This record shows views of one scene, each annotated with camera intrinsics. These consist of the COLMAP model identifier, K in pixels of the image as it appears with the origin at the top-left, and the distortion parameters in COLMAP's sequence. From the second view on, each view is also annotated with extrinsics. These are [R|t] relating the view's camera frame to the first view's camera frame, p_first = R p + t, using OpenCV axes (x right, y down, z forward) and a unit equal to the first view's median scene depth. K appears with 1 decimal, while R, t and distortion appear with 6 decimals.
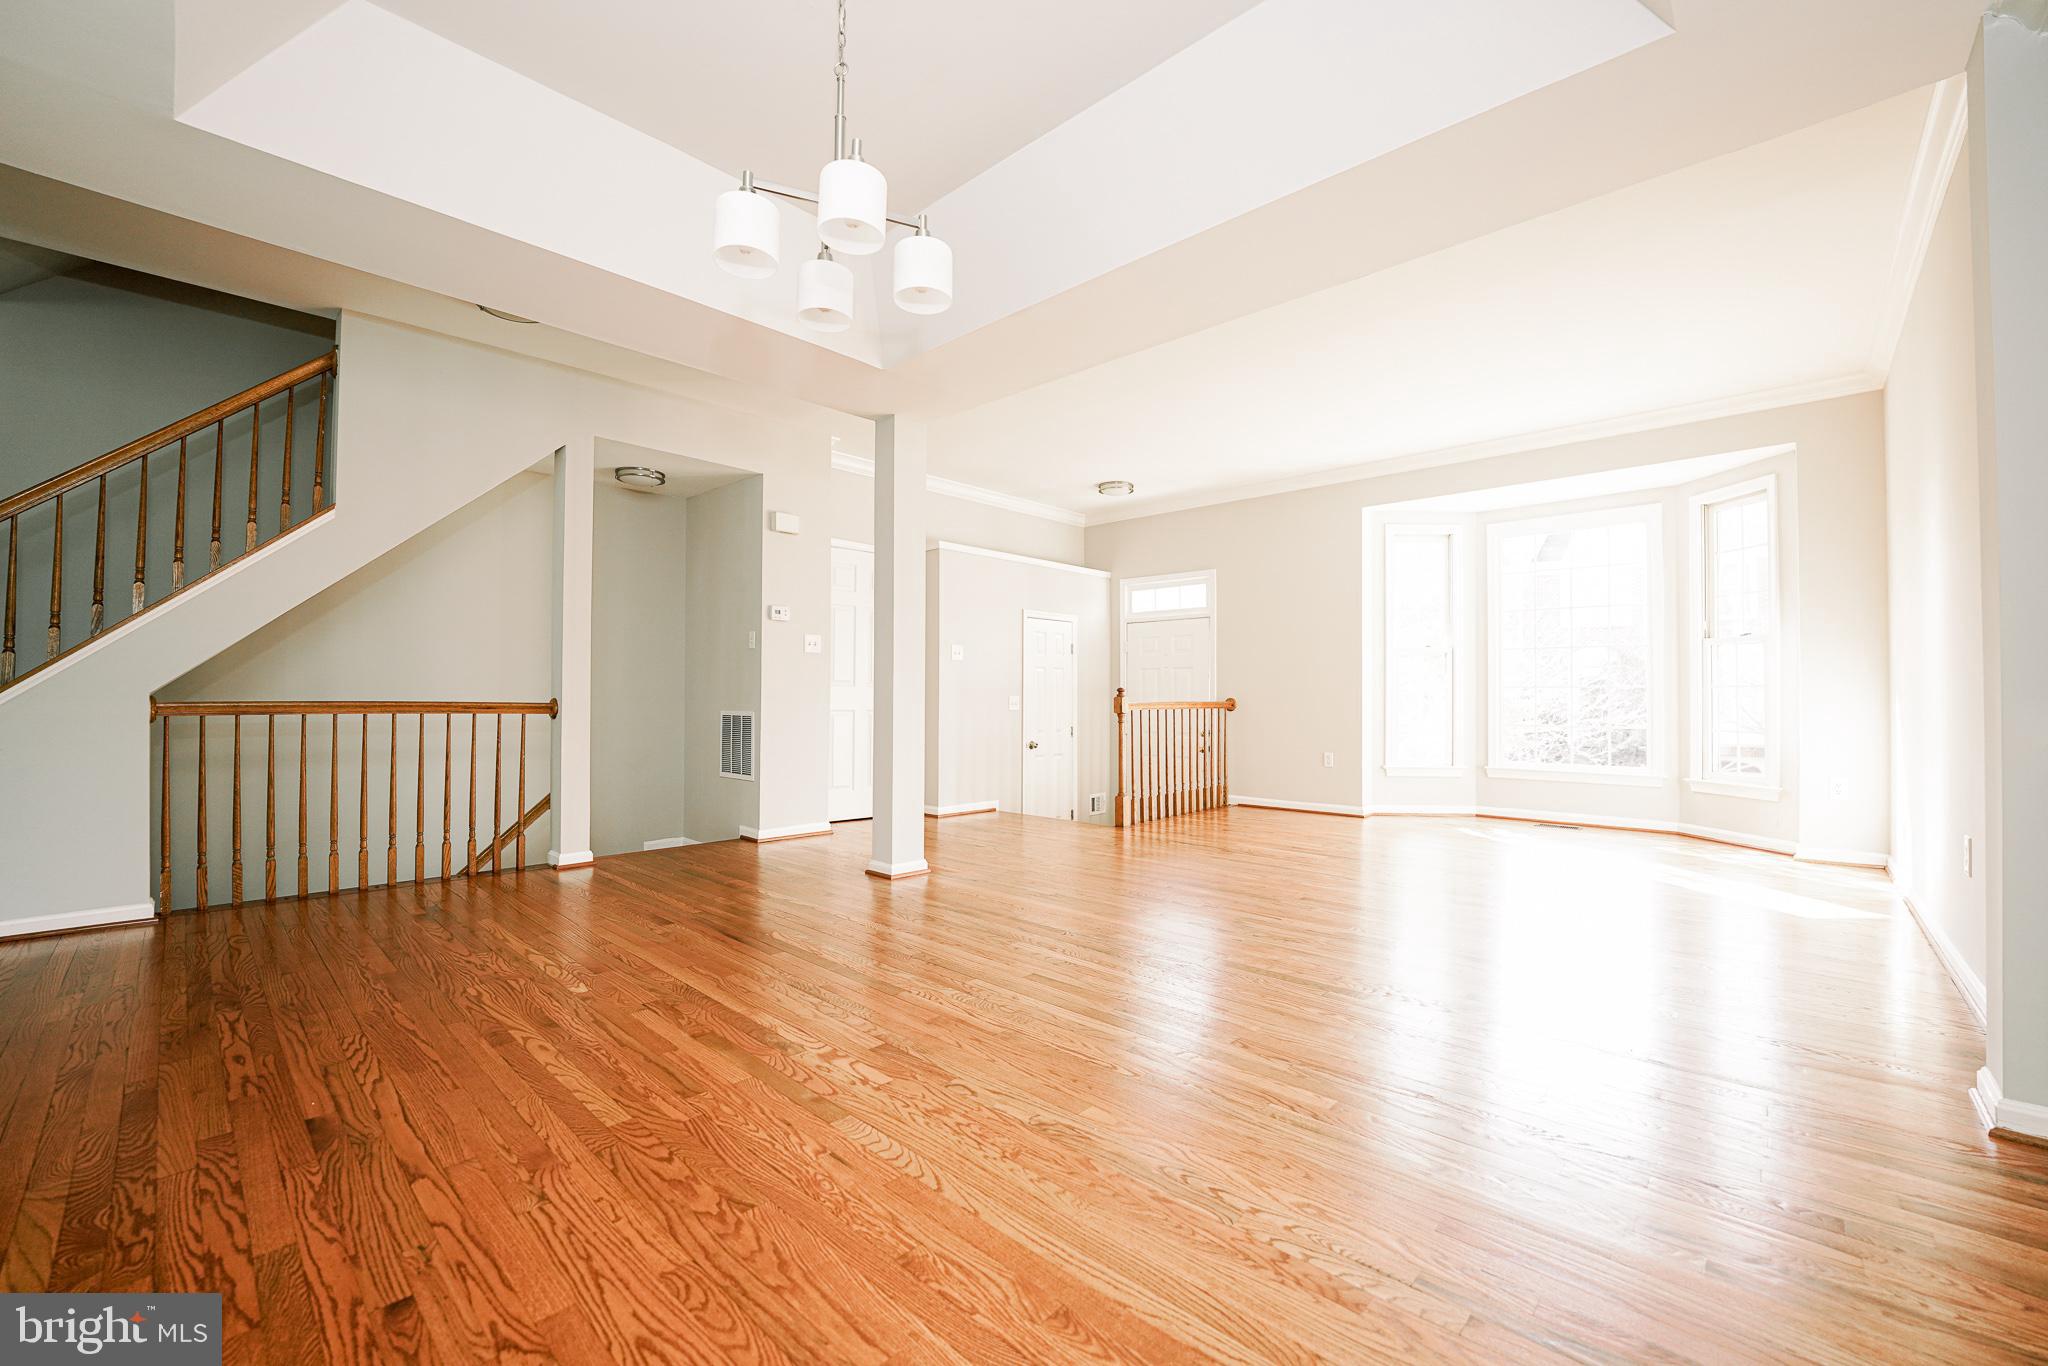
lens RADIAL K [[829.3, 0, 1029.7], [0, 829.3, 673.2], [0, 0, 1]] dist [-0.026769, 0.004199]
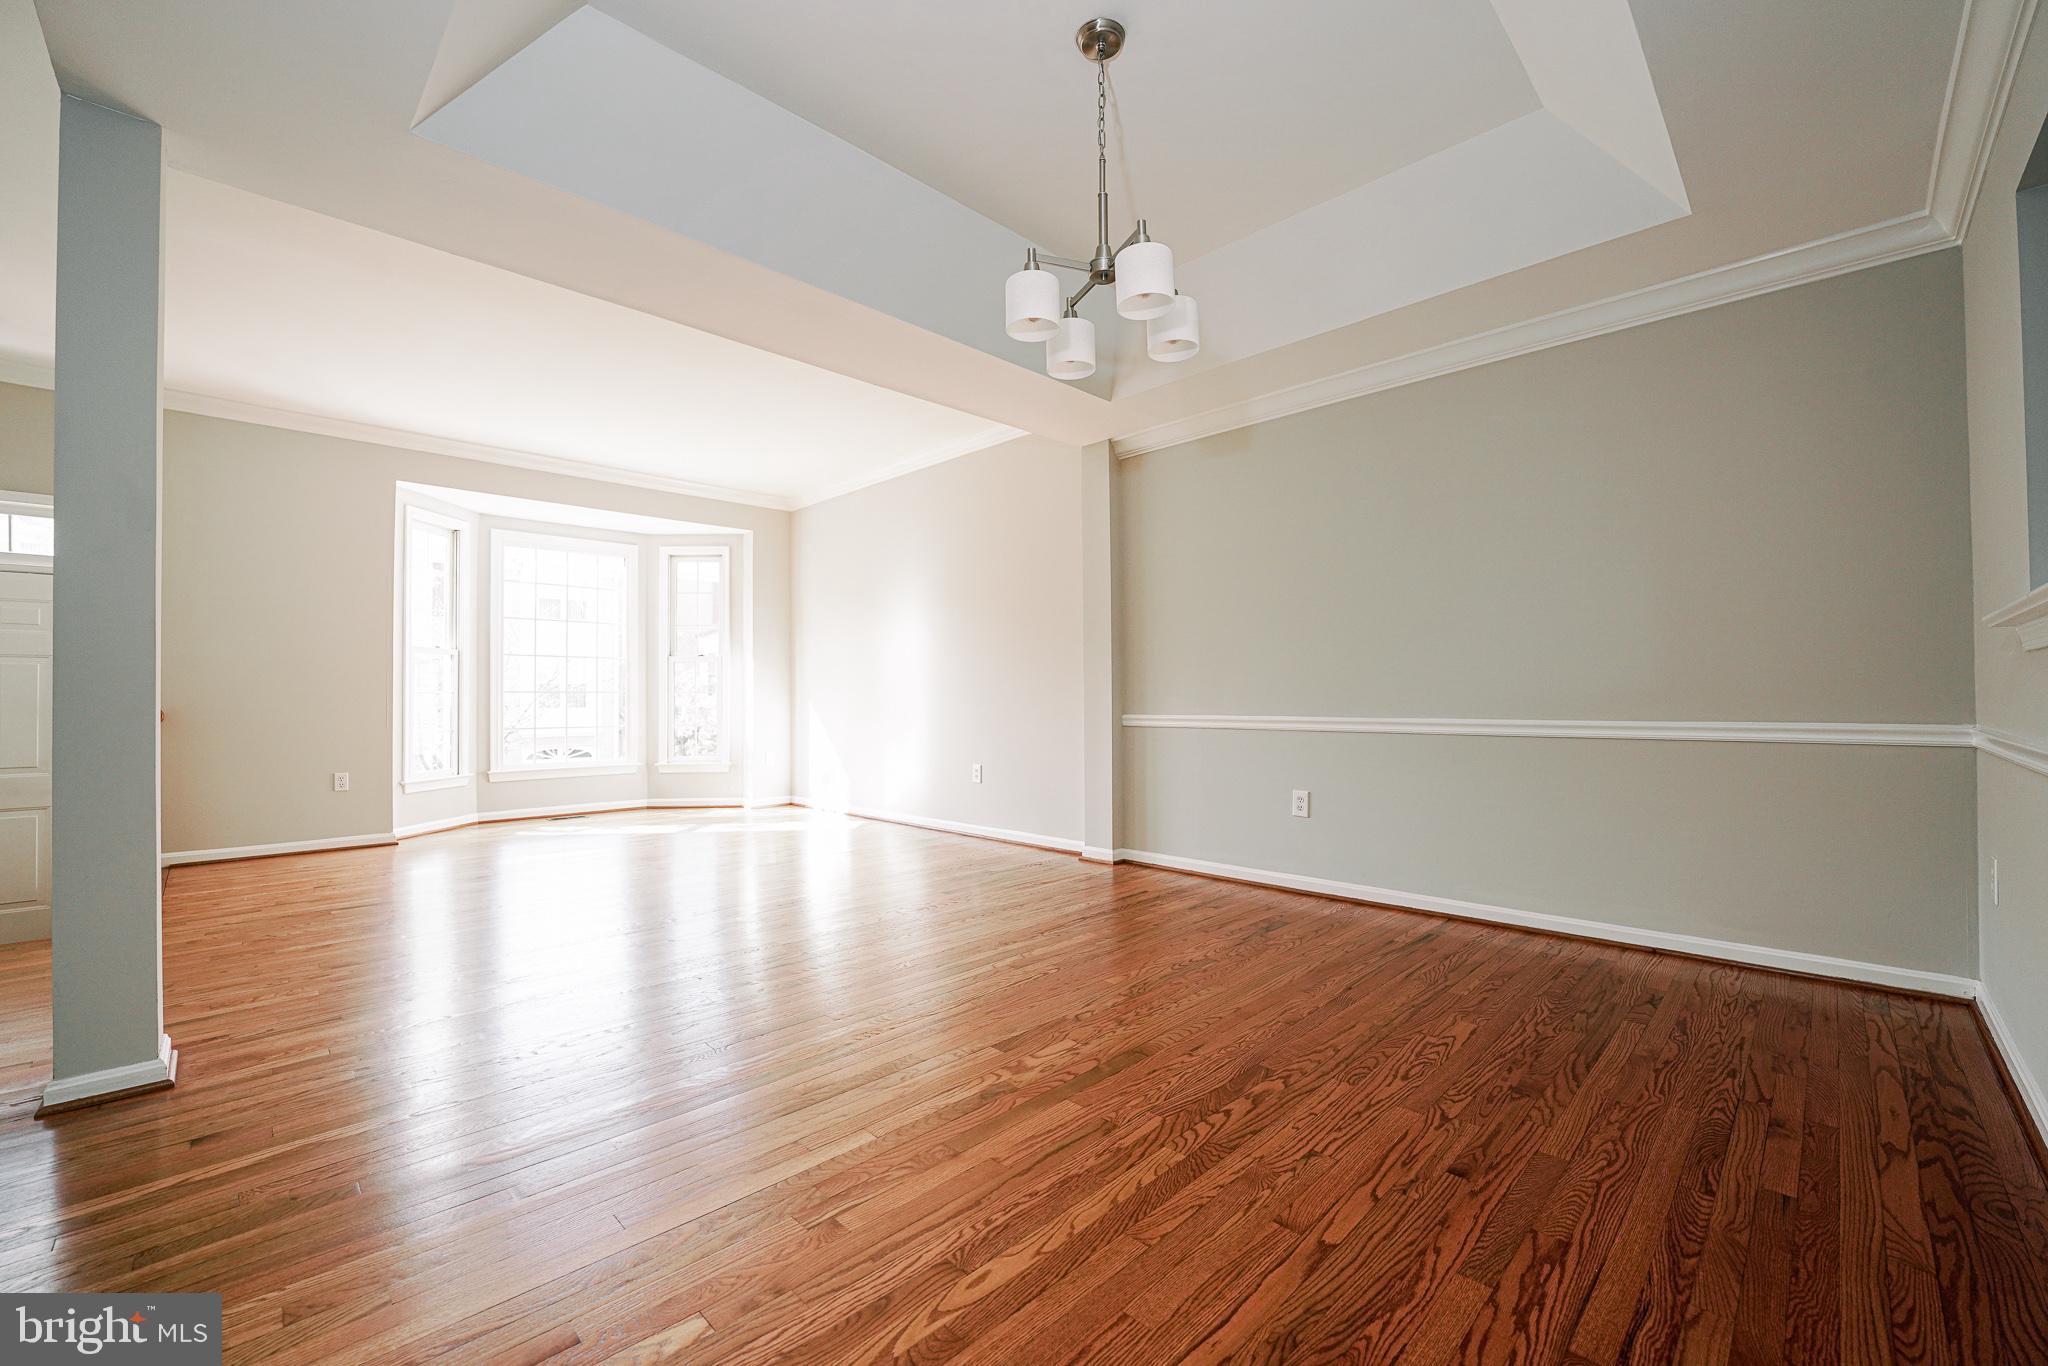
lens RADIAL K [[829.3, 0, 1009.7], [0, 829.3, 700.8], [0, 0, 1]] dist [-0.026769, 0.004199]
pose [[0.041174, -0.007770, 0.999122, -1.375340], [-0.023507, 0.999685, 0.008743, 0.014003], [-0.998875, -0.023846, 0.040978, 1.091745]]
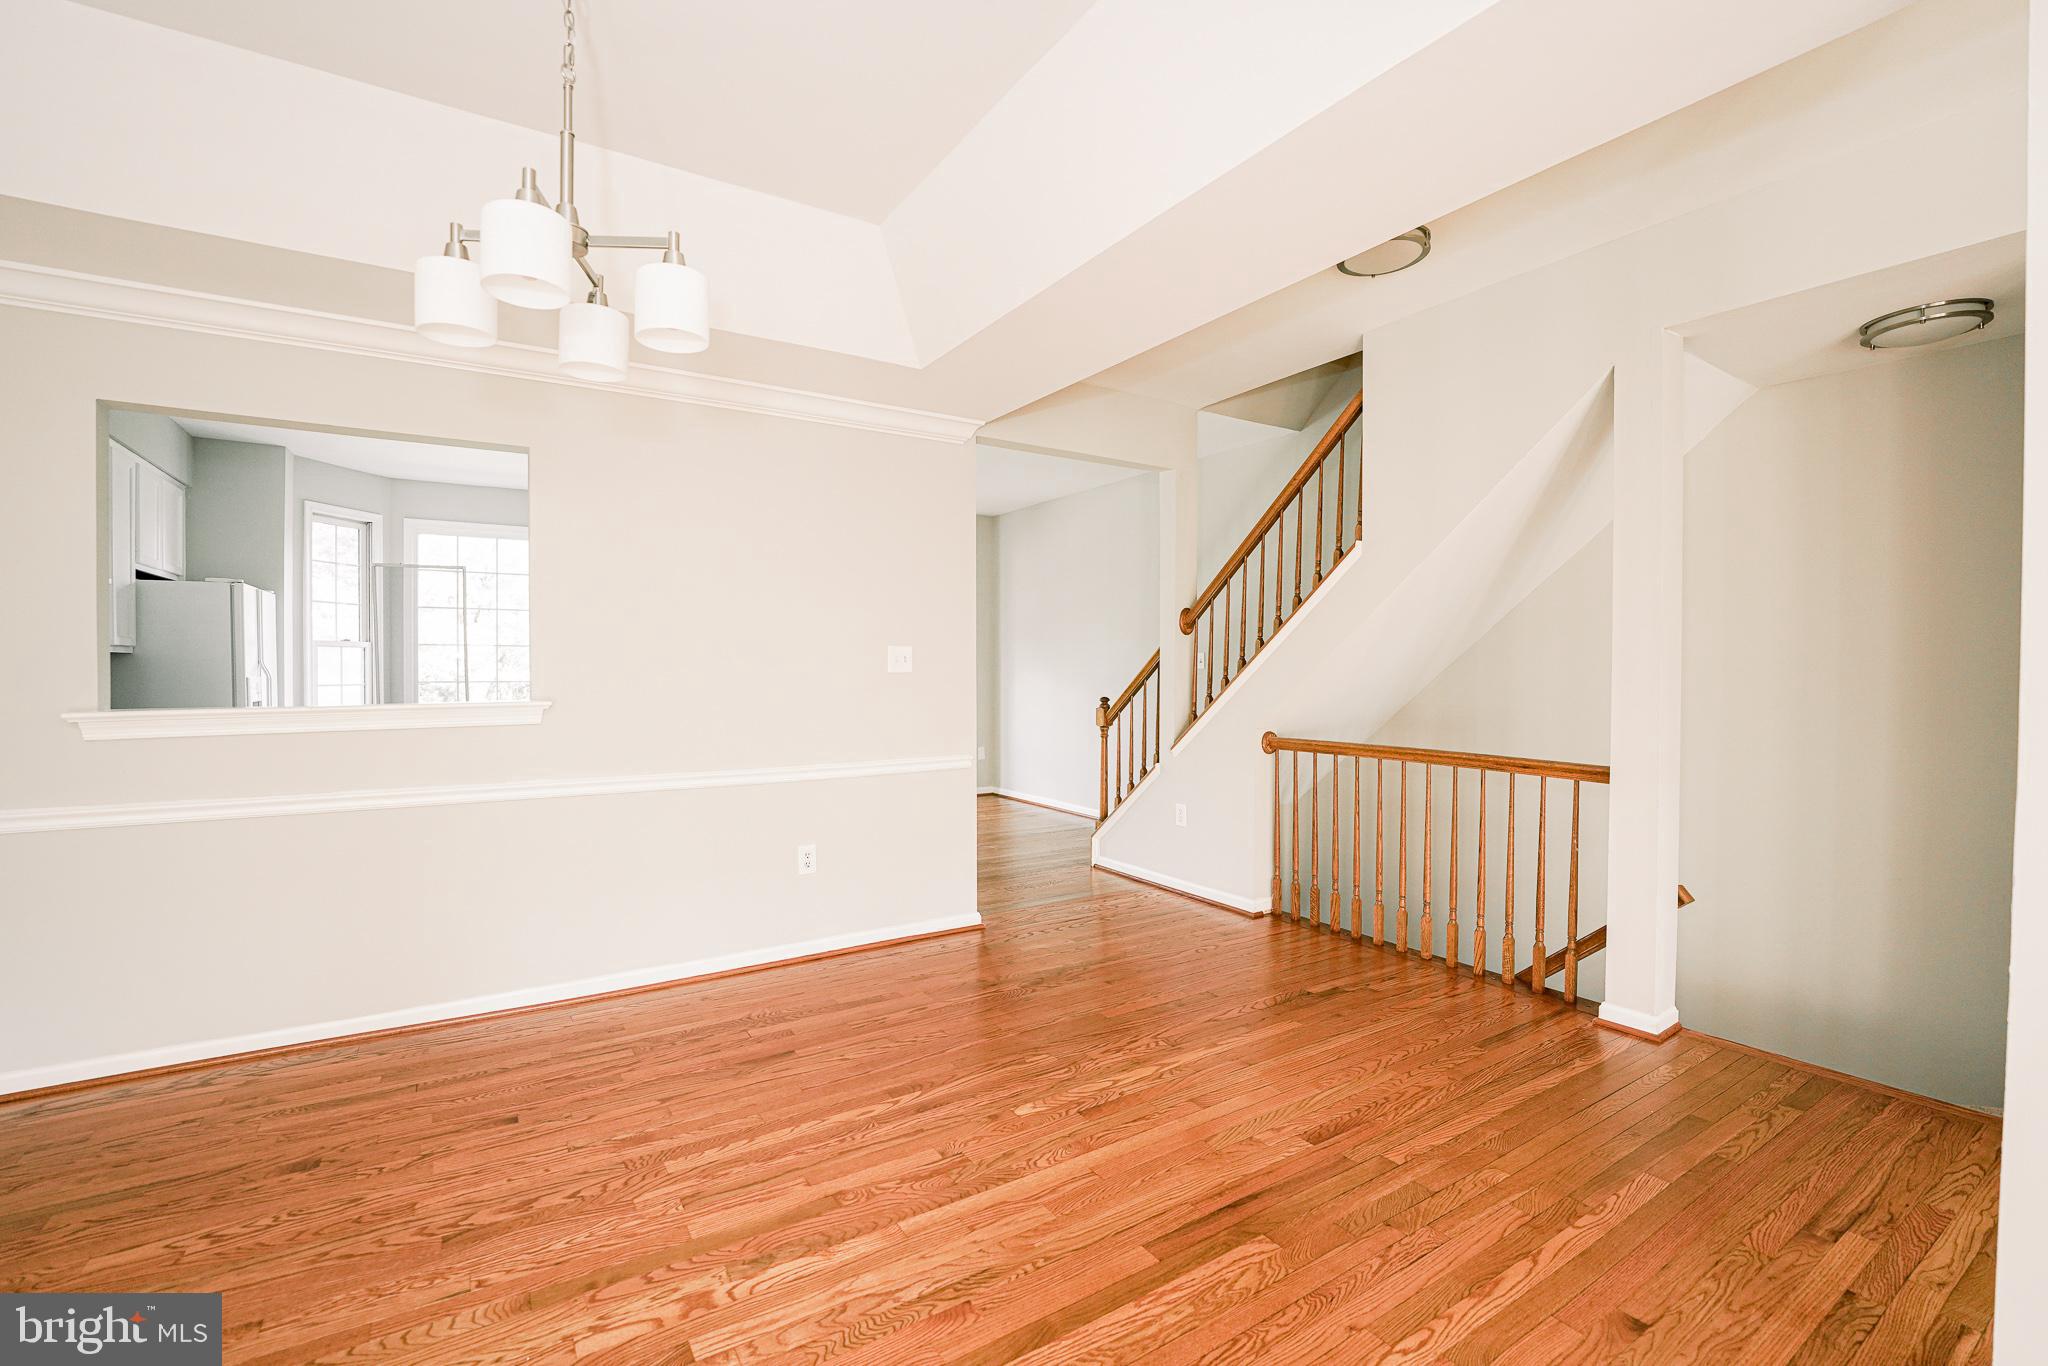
lens RADIAL K [[829.3, 0, 961.6], [0, 829.3, 681.3], [0, 0, 1]] dist [-0.026769, 0.004199]
pose [[-0.274980, 0.007108, -0.961424, 0.471185], [0.028003, 0.999608, -0.000619, -0.124063], [0.961042, -0.027093, -0.275071, 1.632188]]
